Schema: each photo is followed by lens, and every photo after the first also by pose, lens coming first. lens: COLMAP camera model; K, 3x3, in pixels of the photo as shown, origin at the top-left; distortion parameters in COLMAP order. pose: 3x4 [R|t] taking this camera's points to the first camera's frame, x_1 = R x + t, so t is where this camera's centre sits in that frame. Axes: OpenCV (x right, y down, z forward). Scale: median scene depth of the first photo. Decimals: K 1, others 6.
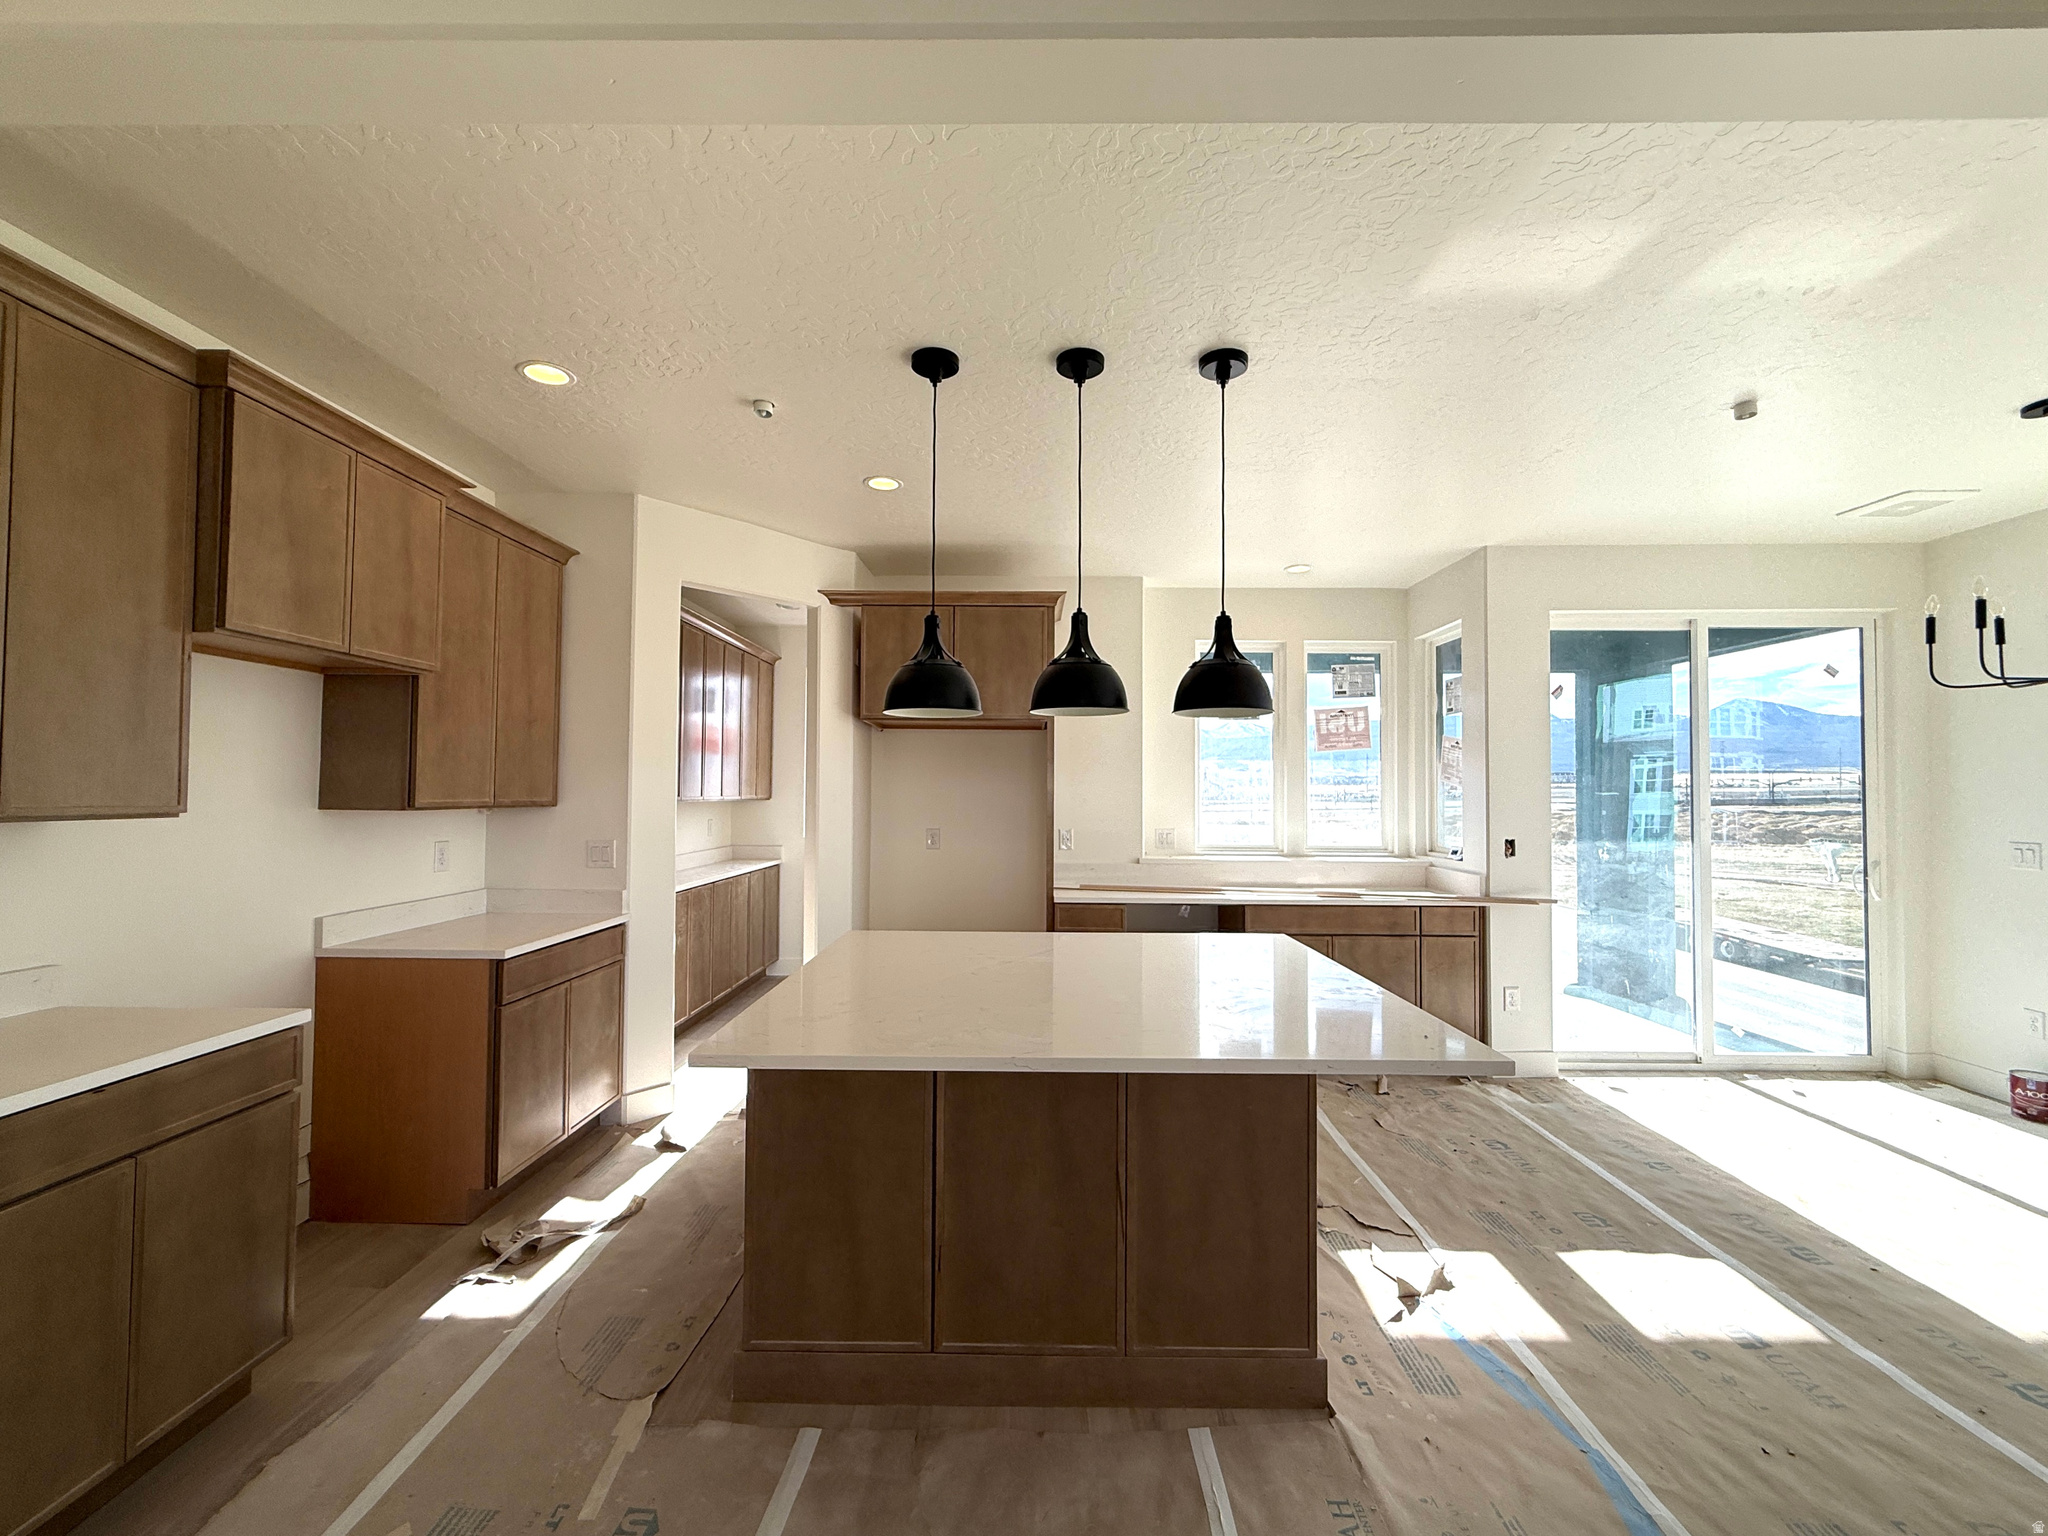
lens RADIAL K [[845.4, 0, 1024.0], [0, 845.4, 768.0], [0, 0, 1]] dist [0.003284, 0.000045]
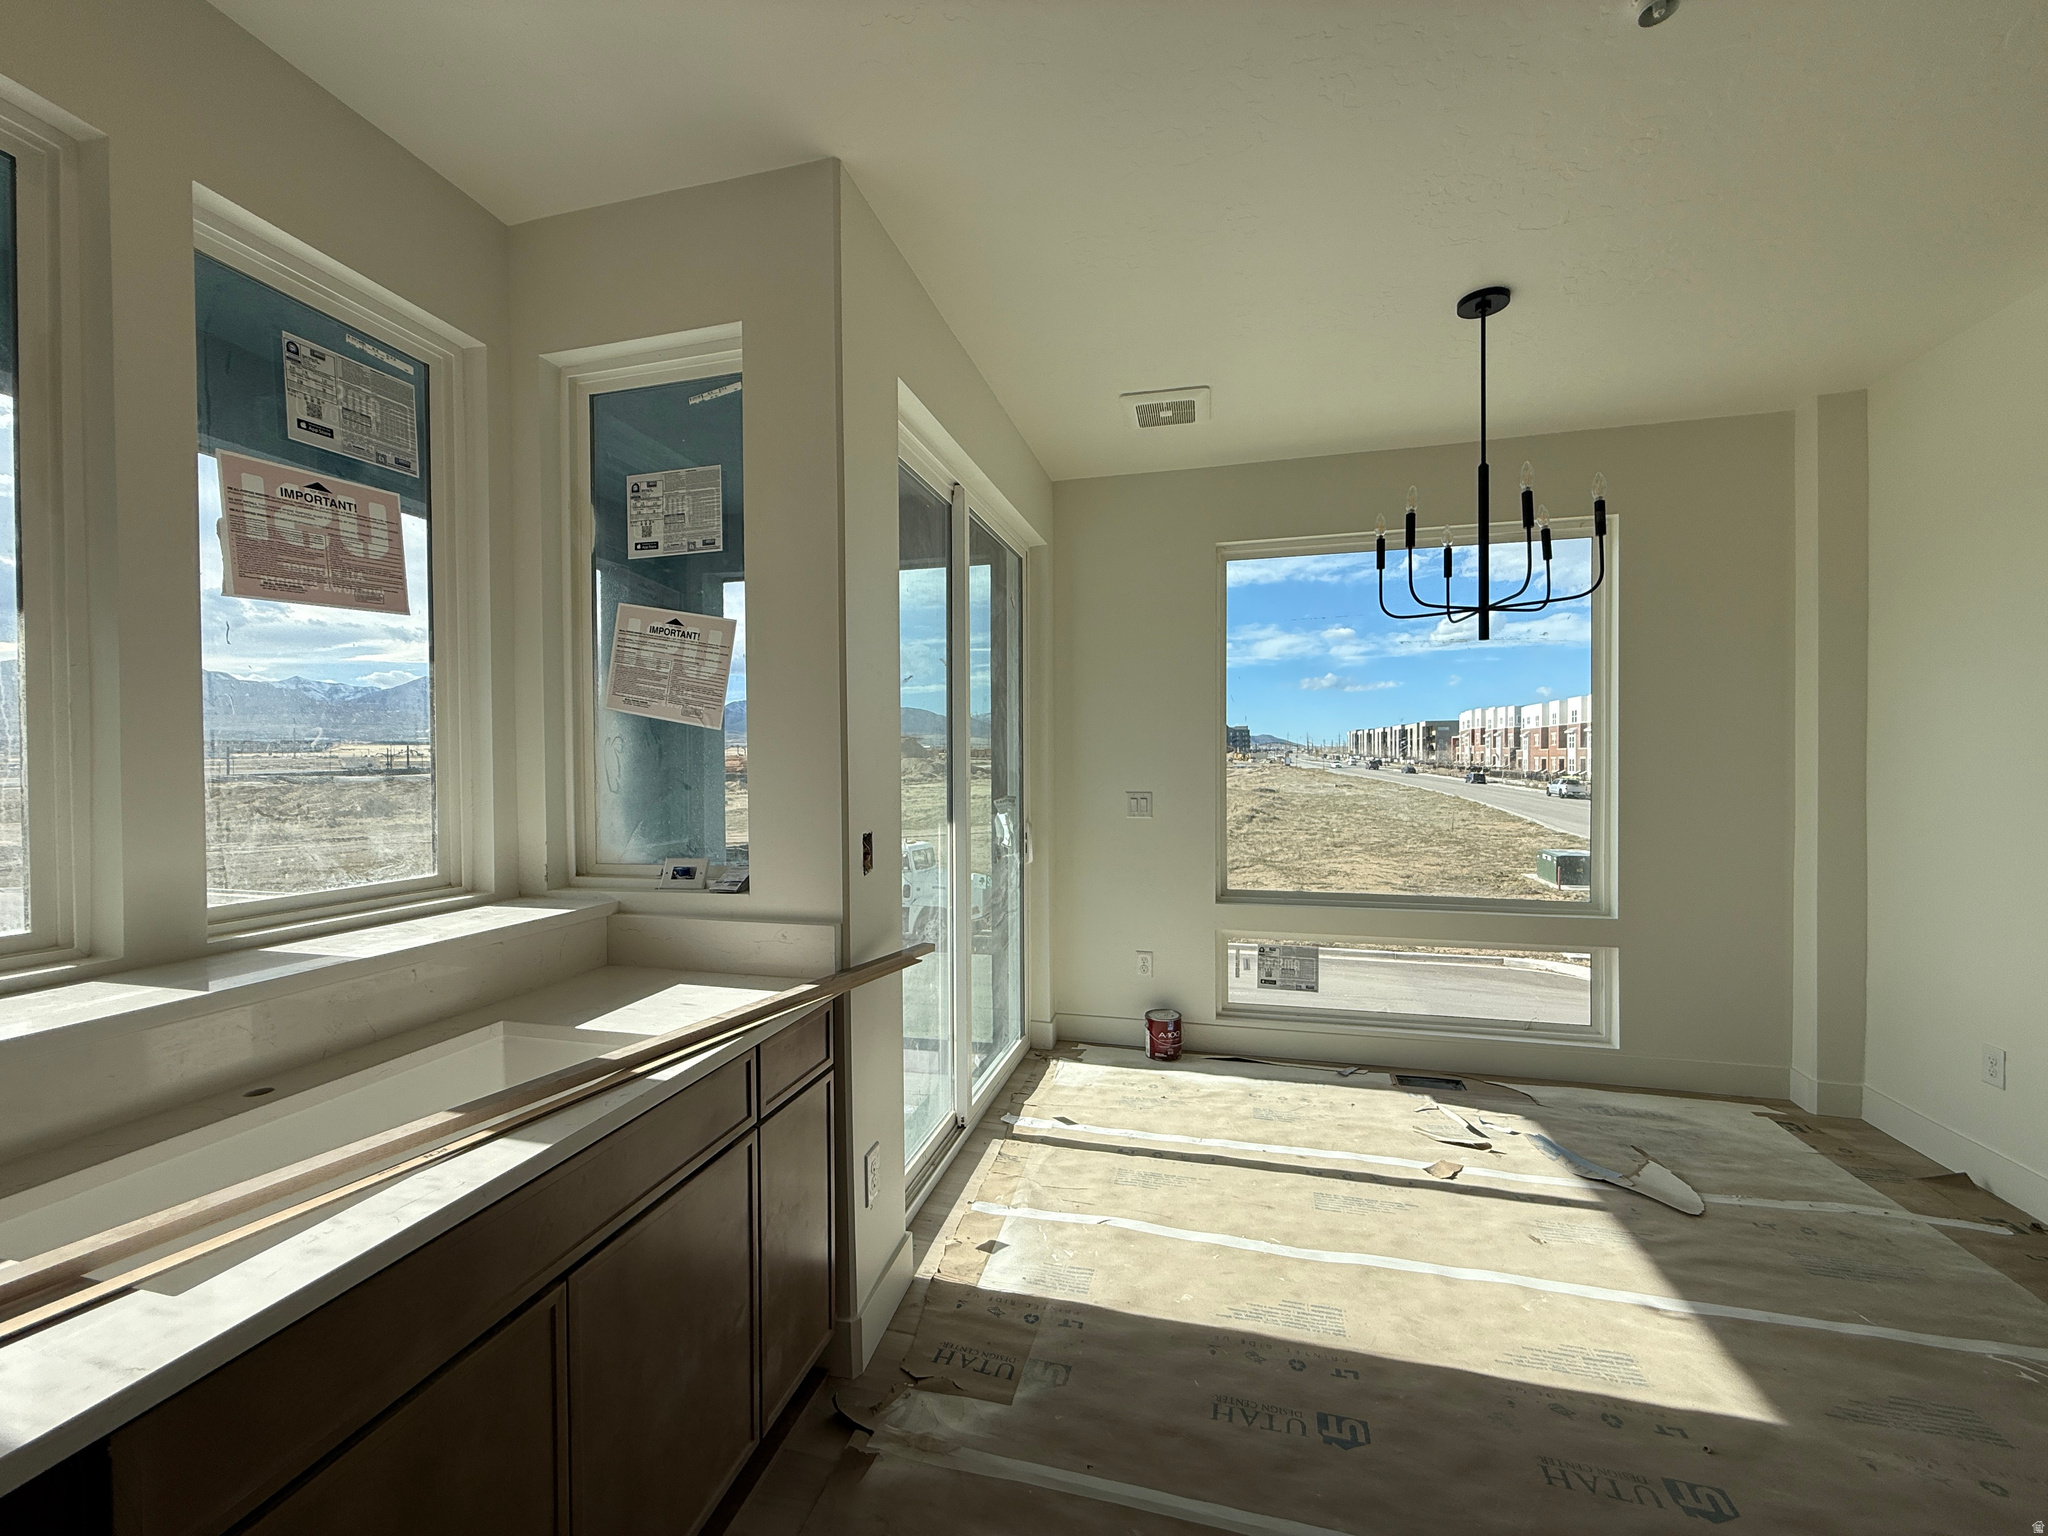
lens RADIAL K [[812.6, 0, 1021.2], [0, 812.6, 771.2], [0, 0, 1]] dist [0.002361, -0.000268]
pose [[0.237308, -0.017751, 0.971272, 0.167468], [-0.021621, 0.999489, 0.023549, 0.038955], [-0.971194, -0.026588, 0.236803, 0.841500]]
